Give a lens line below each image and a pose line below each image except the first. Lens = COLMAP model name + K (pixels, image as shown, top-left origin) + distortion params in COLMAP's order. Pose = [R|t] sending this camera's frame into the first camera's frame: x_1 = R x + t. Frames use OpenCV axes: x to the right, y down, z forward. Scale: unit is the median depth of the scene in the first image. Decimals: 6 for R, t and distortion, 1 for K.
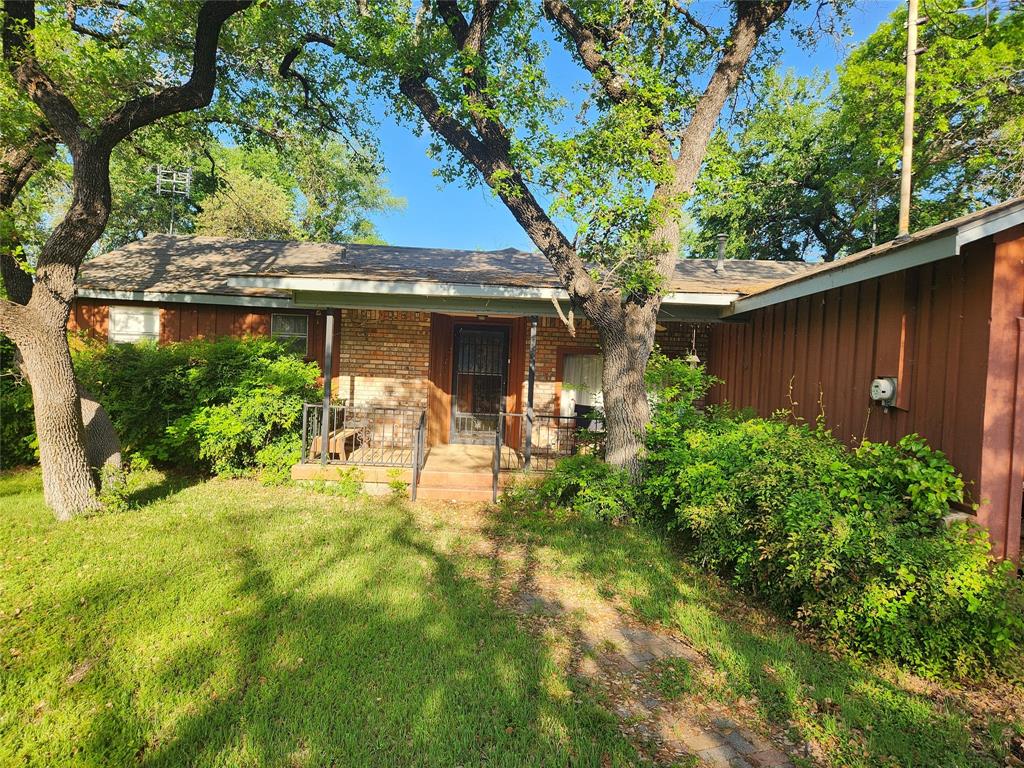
lens RADIAL K [[674.6, 0, 511.5], [0, 674.6, 357.8], [0, 0, 1]] dist [-0.003074, -0.069614]
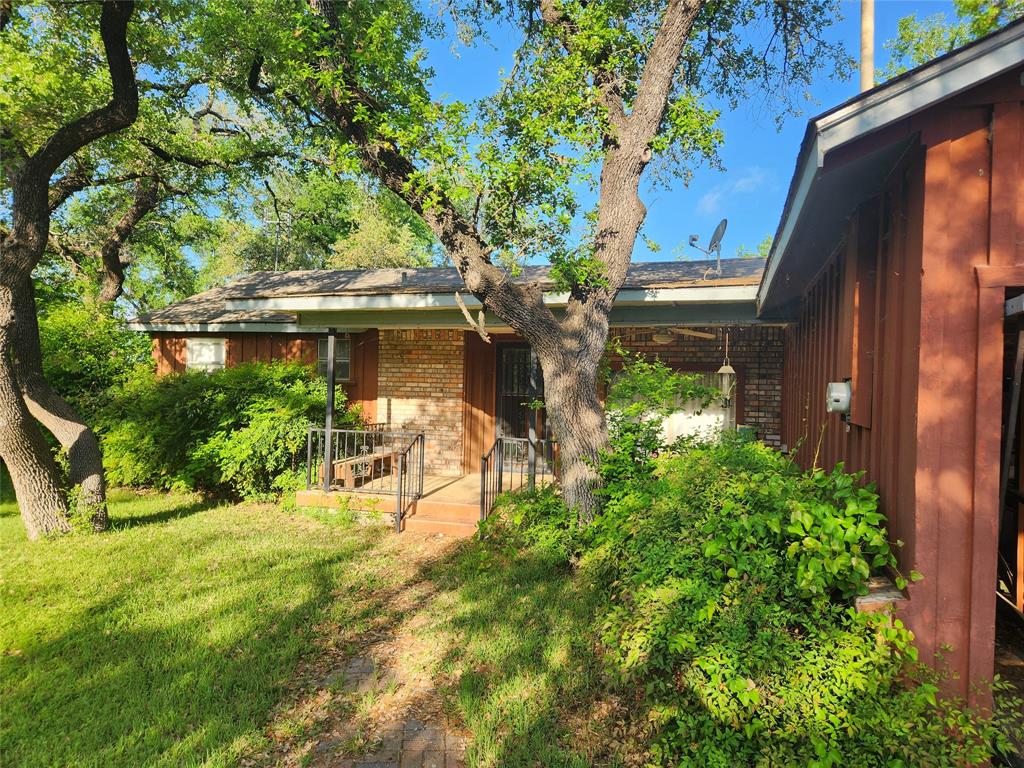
lens RADIAL K [[682.7, 0, 511.3], [0, 682.7, 370.0], [0, 0, 1]] dist [0.092866, -0.071326]
pose [[0.948873, -0.028710, -0.314350, 0.239834], [0.017689, 0.999127, -0.037856, 0.024705], [0.315163, 0.030360, 0.948552, 0.121982]]
